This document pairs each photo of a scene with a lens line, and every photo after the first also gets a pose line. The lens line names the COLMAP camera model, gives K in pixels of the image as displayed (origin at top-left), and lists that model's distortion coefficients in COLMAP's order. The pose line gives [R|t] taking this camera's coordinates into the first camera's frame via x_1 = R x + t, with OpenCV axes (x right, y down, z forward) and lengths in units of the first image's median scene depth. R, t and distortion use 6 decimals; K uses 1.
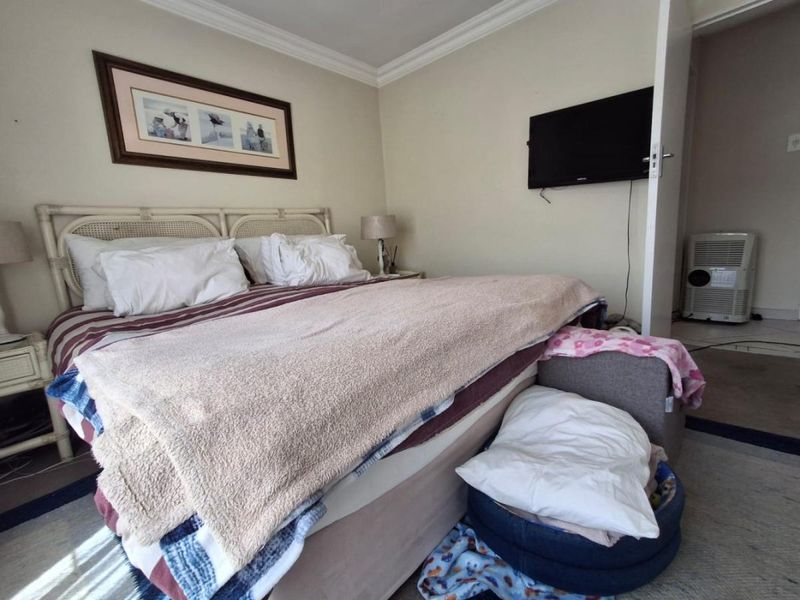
lens RADIAL K [[363.3, 0, 400.6], [0, 363.3, 300.7], [0, 0, 1]] dist [-0.005087, -0.001011]
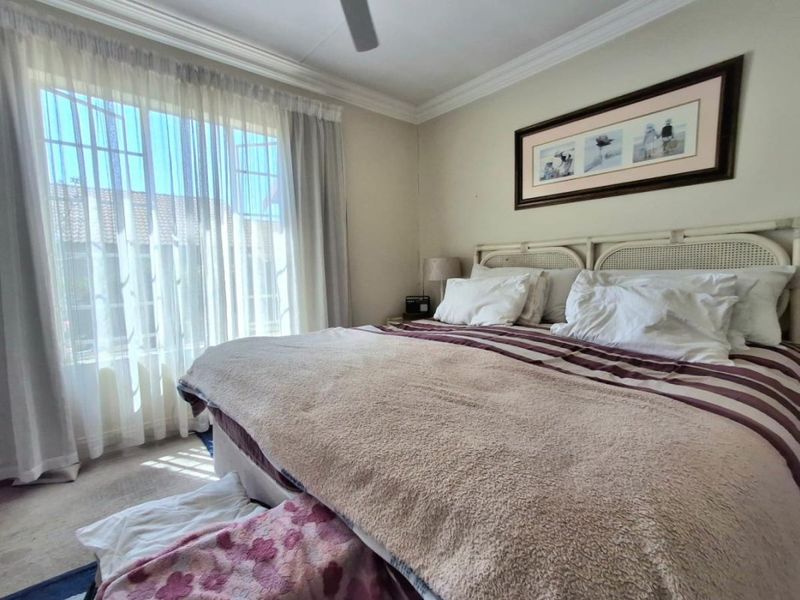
lens RADIAL K [[363.3, 0, 401.3], [0, 363.3, 300.6], [0, 0, 1]] dist [-0.005087, -0.001011]
pose [[-0.143669, 0.155282, -0.977367, 0.554521], [-0.139946, 0.974500, 0.175398, -0.206396], [0.979681, 0.161978, -0.118274, 0.711526]]
